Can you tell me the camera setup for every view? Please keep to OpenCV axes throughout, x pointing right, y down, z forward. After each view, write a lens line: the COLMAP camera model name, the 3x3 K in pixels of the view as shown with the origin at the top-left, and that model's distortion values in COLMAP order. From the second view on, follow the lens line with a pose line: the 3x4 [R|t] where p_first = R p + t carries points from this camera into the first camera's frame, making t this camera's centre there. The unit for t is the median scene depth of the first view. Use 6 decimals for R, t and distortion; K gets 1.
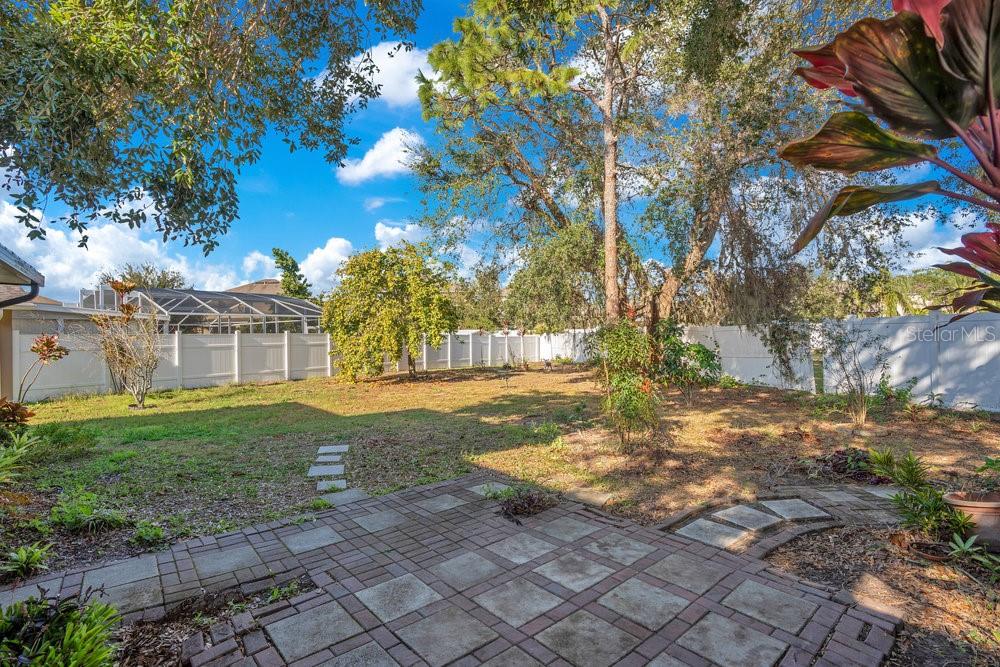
lens RADIAL K [[471.2, 0, 488.7], [0, 471.2, 338.5], [0, 0, 1]] dist [-0.038101, 0.000911]
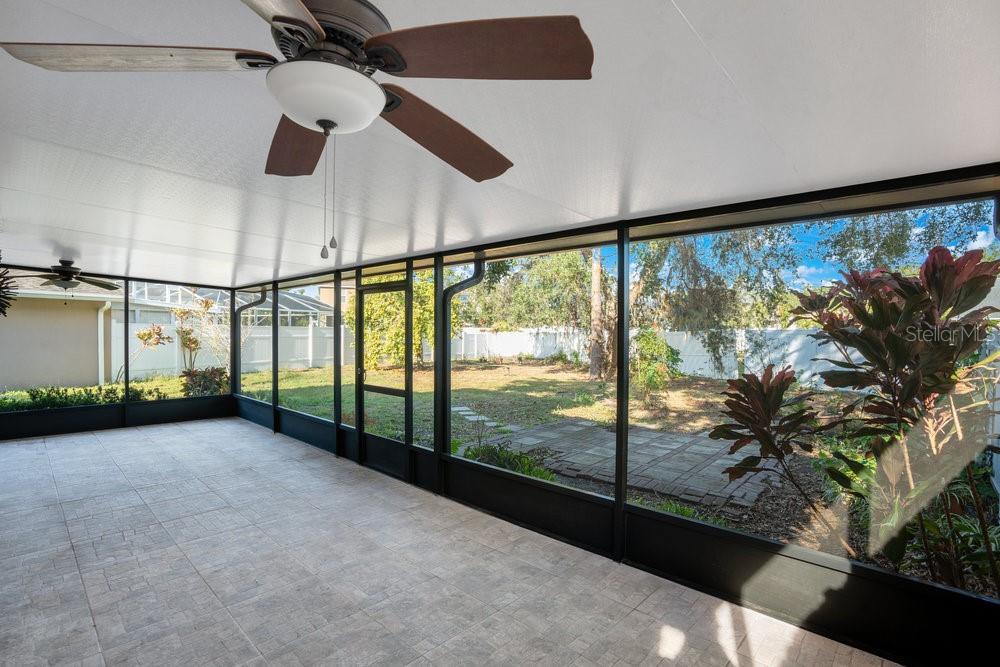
lens RADIAL K [[447.9, 0, 502.7], [0, 447.9, 349.3], [0, 0, 1]] dist [-0.037922, 0.000119]
pose [[0.987799, 0.021405, 0.154256, -0.199255], [-0.026335, 0.999203, 0.029983, -0.001564], [-0.153492, -0.033679, 0.987576, -0.209100]]
